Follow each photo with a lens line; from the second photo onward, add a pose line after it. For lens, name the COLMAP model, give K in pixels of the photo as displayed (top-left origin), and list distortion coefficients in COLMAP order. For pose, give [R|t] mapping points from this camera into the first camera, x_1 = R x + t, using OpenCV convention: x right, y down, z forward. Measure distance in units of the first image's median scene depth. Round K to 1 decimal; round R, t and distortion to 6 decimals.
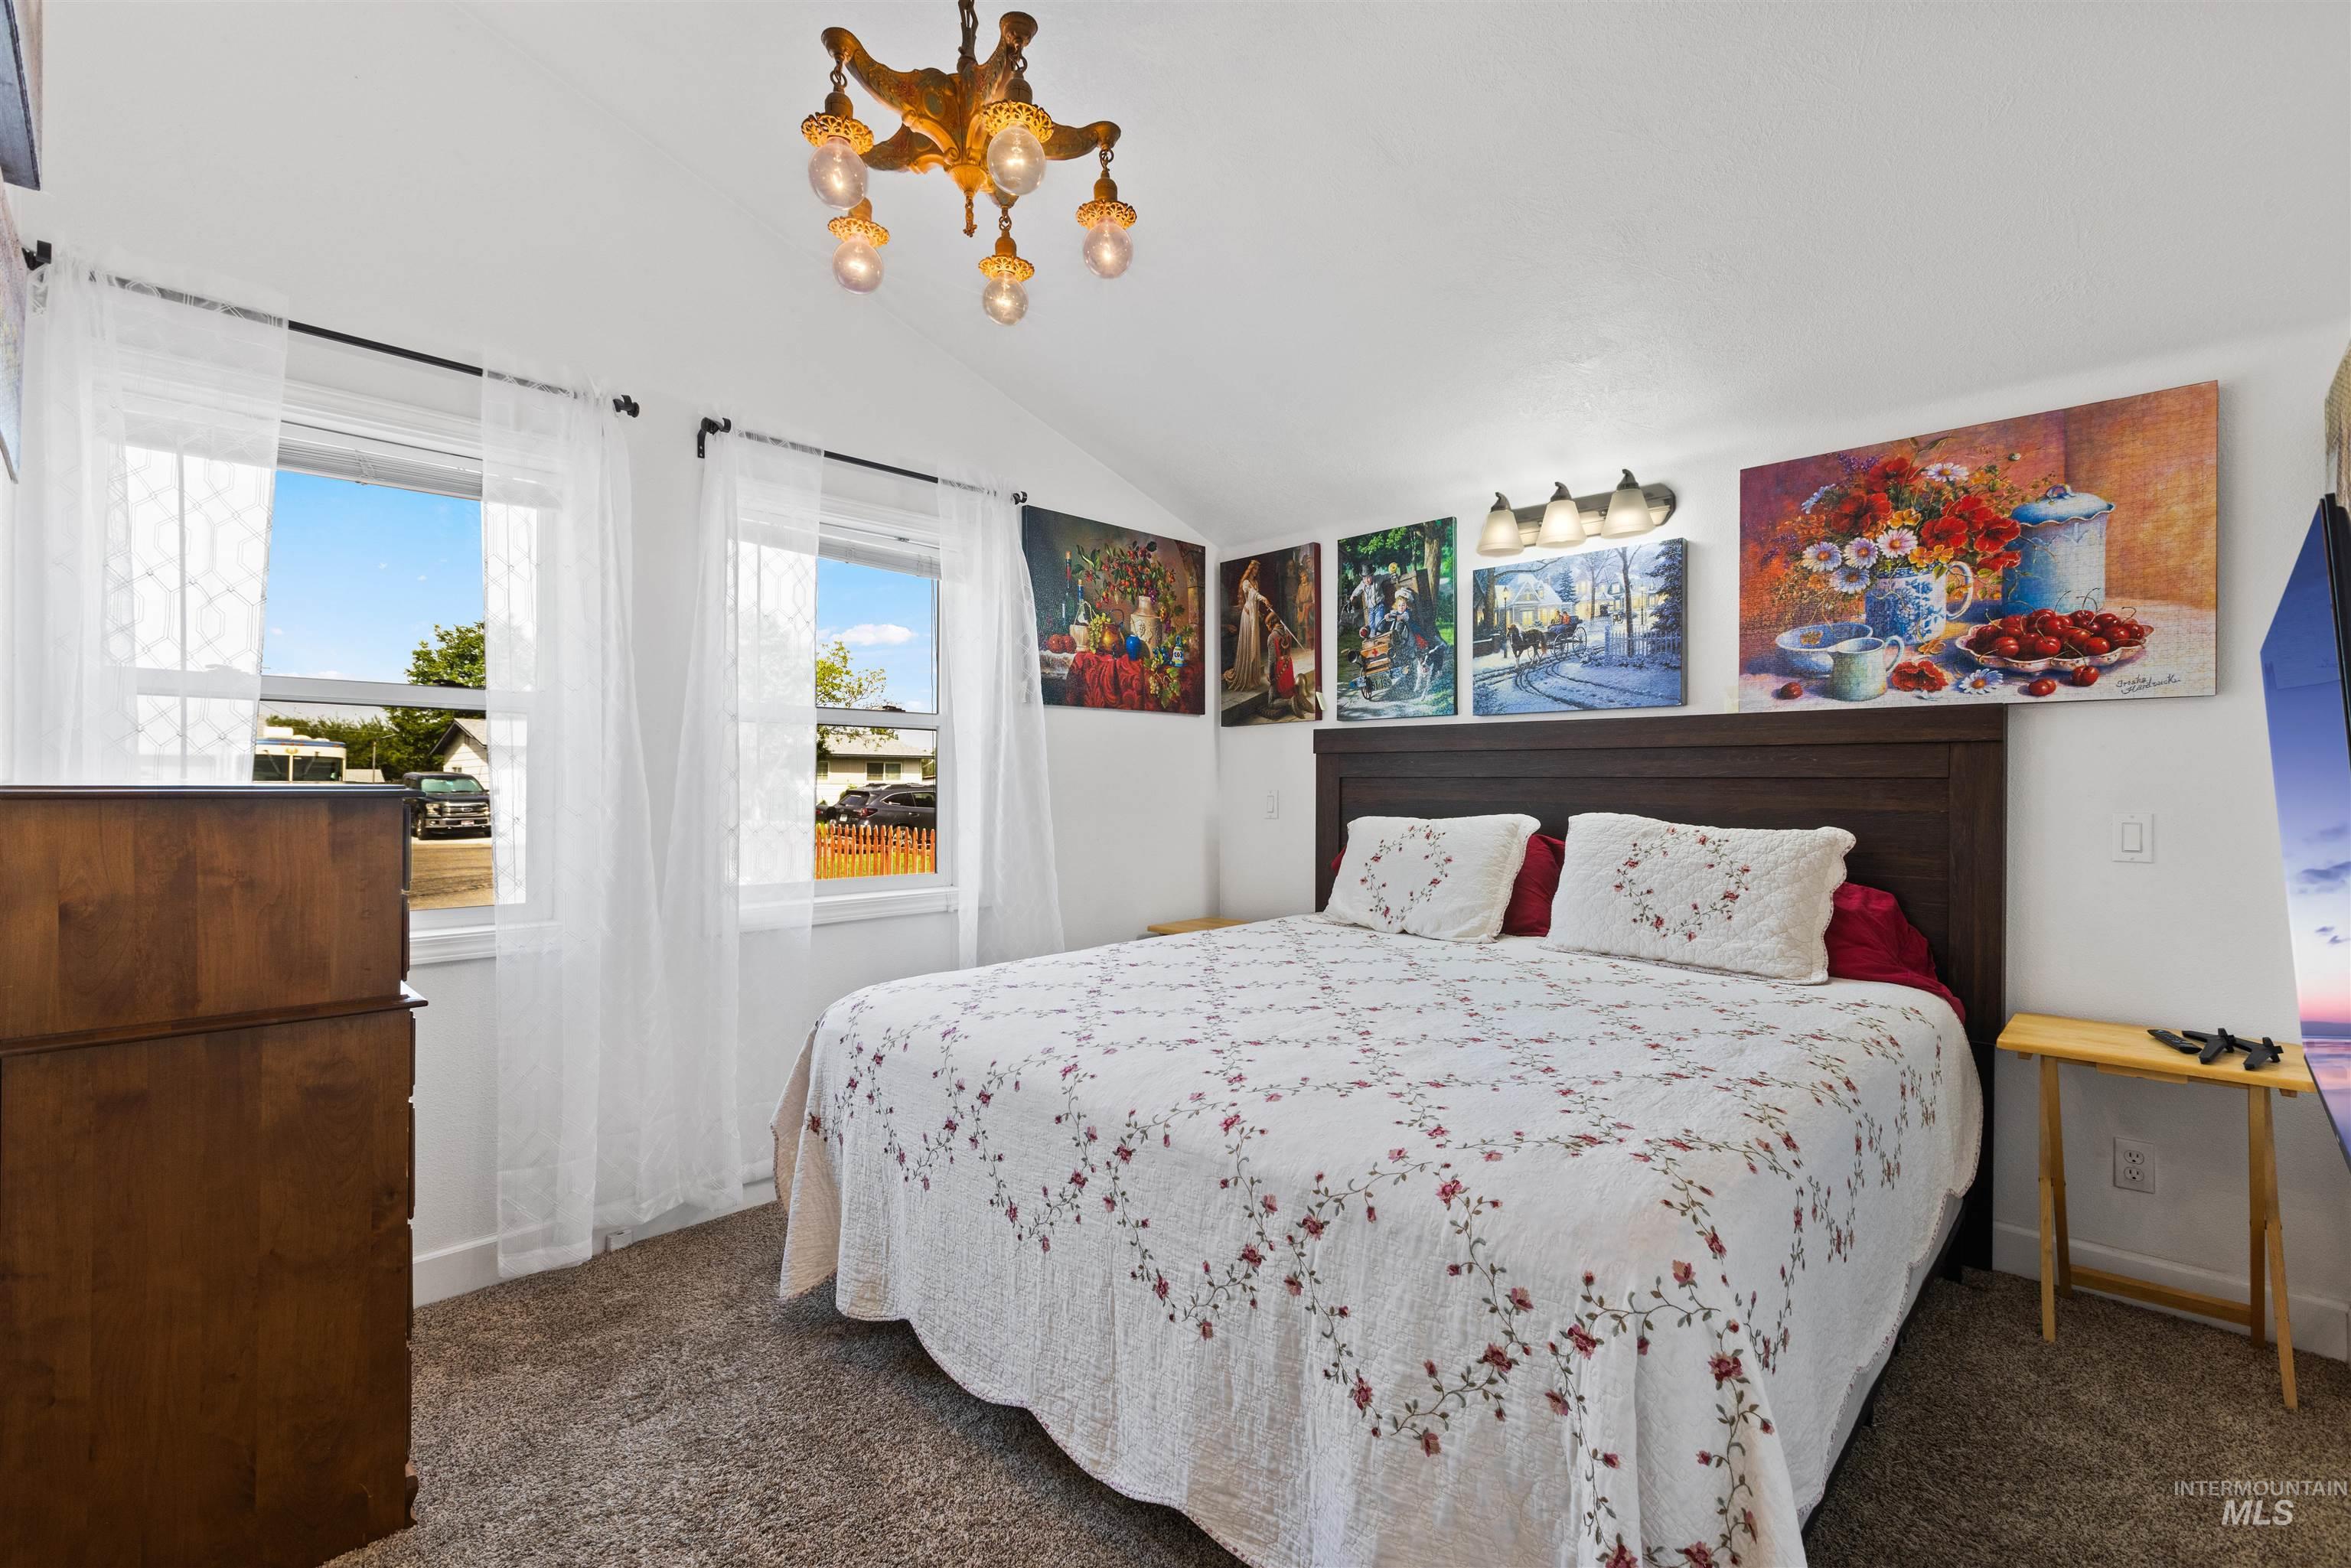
lens RADIAL K [[1047.7, 0, 1209.9], [0, 1047.7, 780.7], [0, 0, 1]] dist [0.000525, -0.000453]
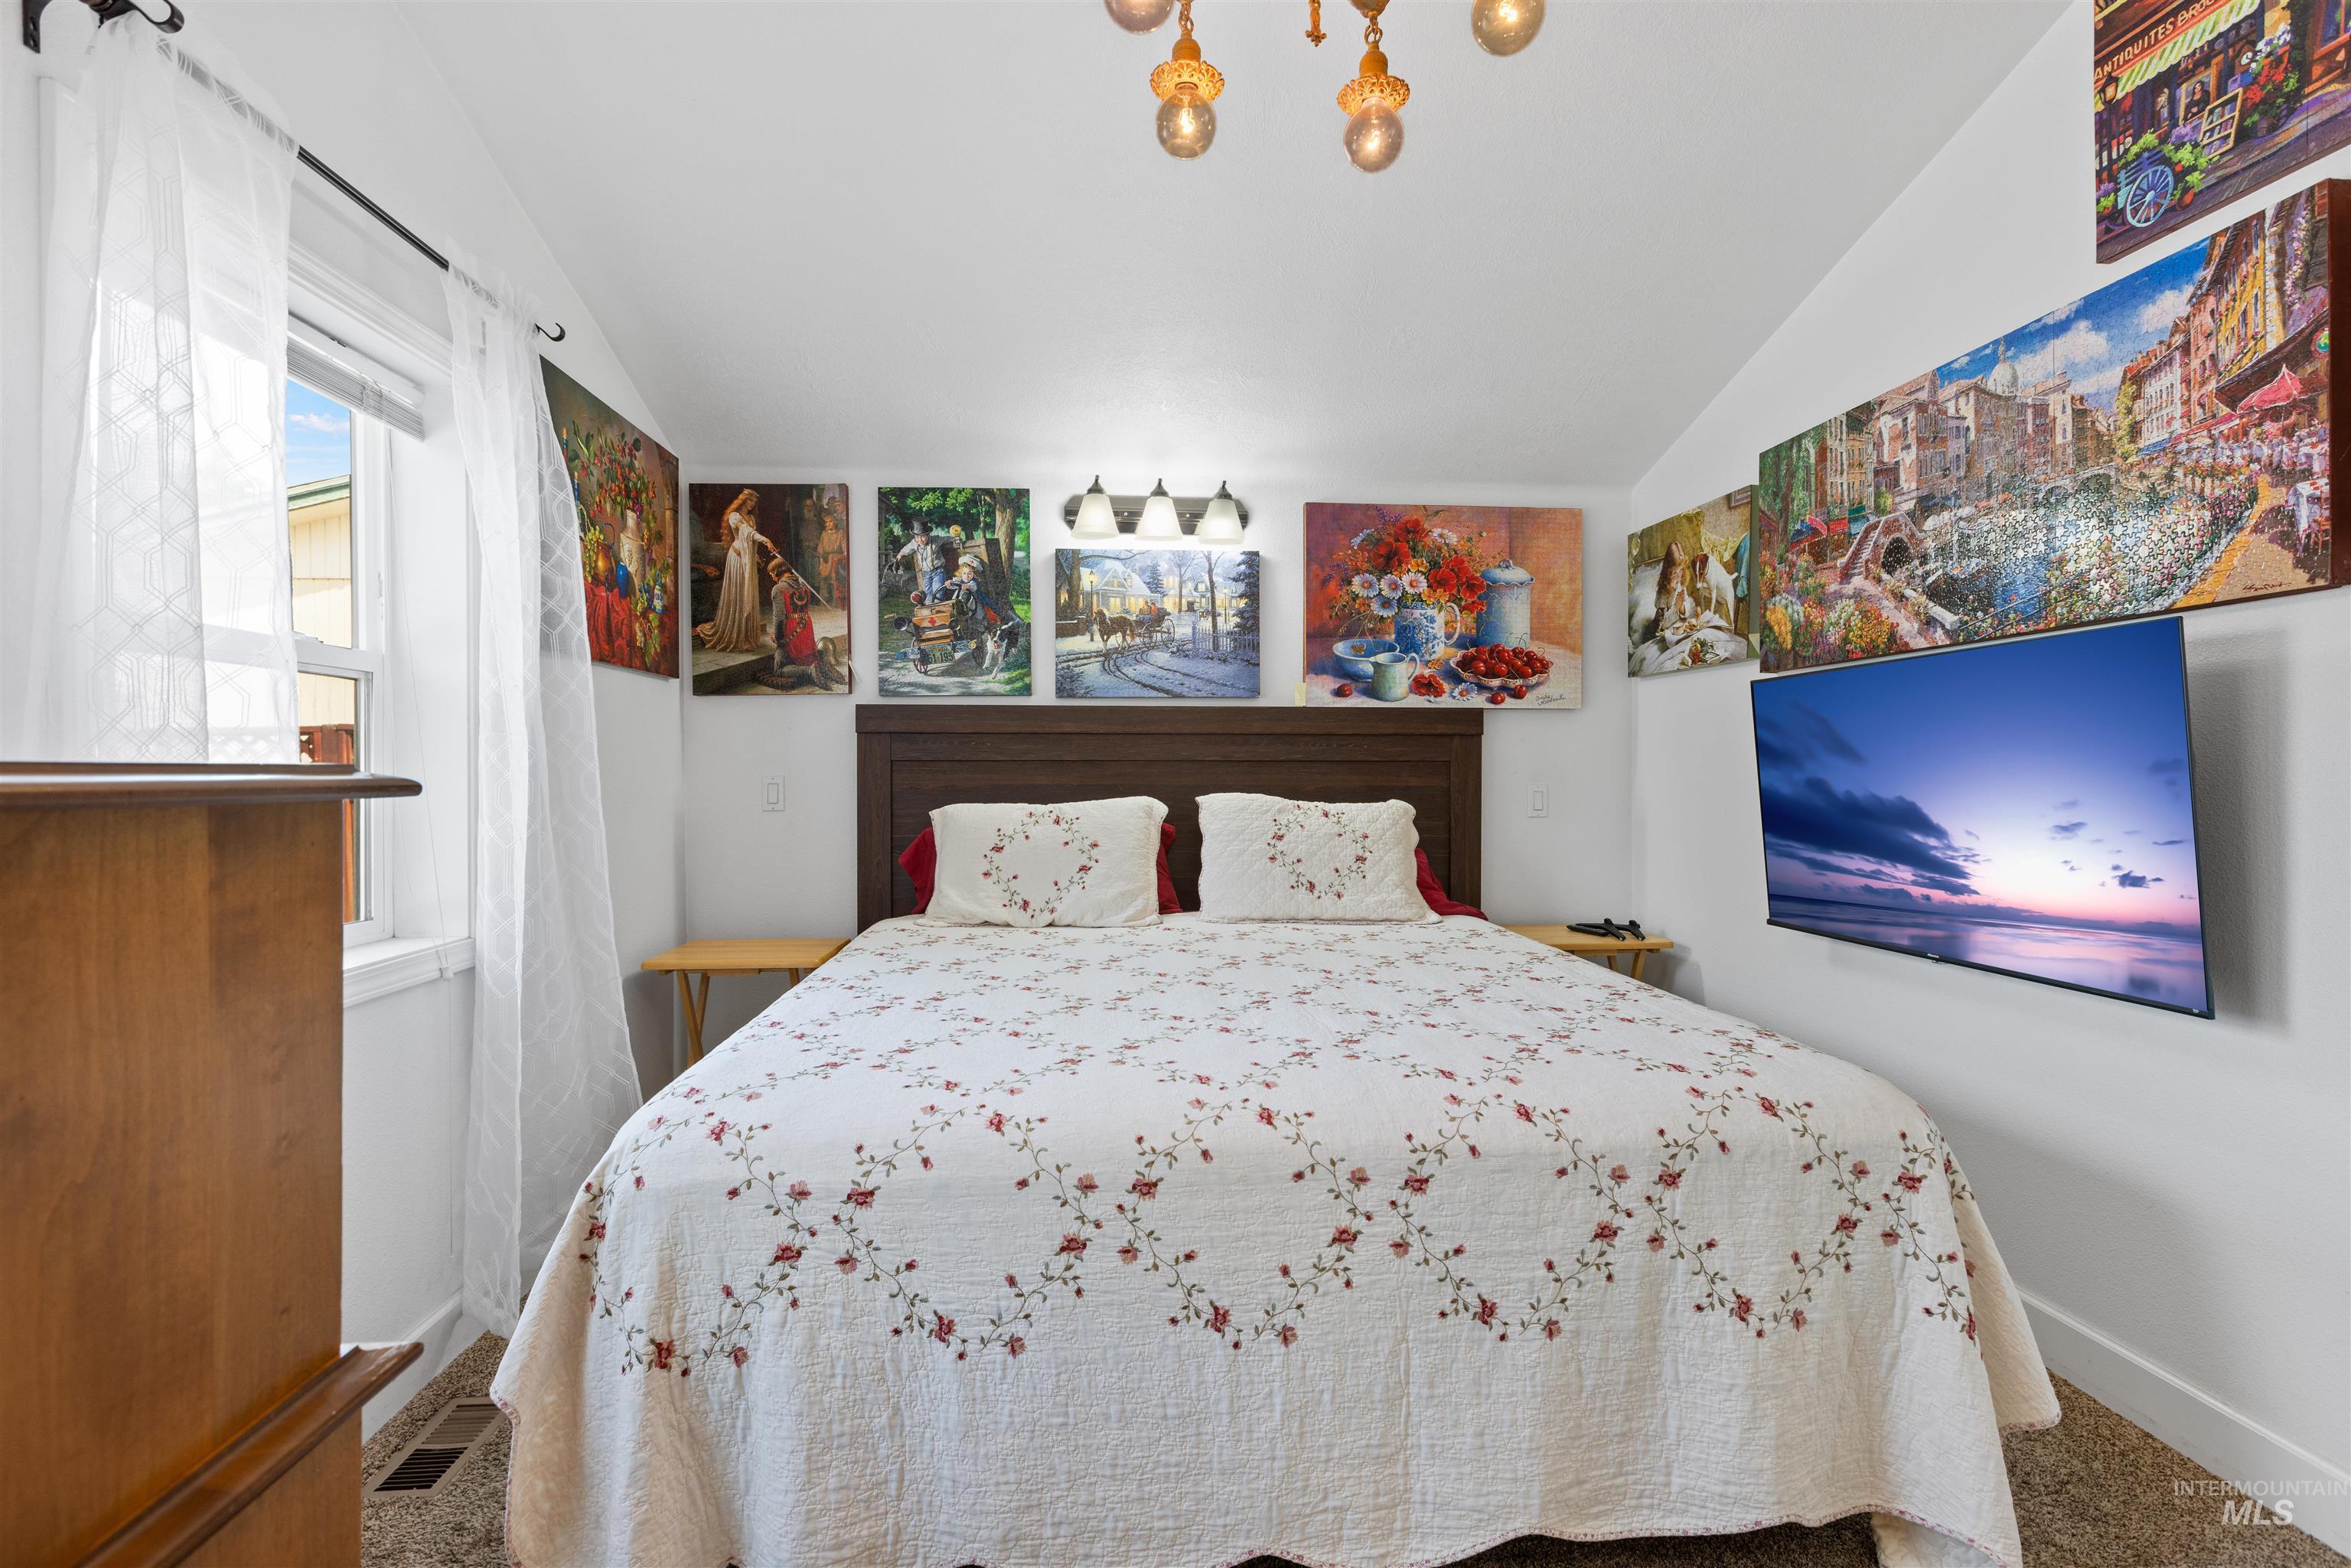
lens RADIAL K [[1047.7, 0, 1185.2], [0, 1047.7, 774.0], [0, 0, 1]] dist [0.000525, -0.000453]
pose [[0.664824, -0.006721, 0.746970, -0.507524], [0.002456, 0.999974, 0.006811, 0.003484], [-0.746996, -0.002693, 0.664823, 0.330359]]
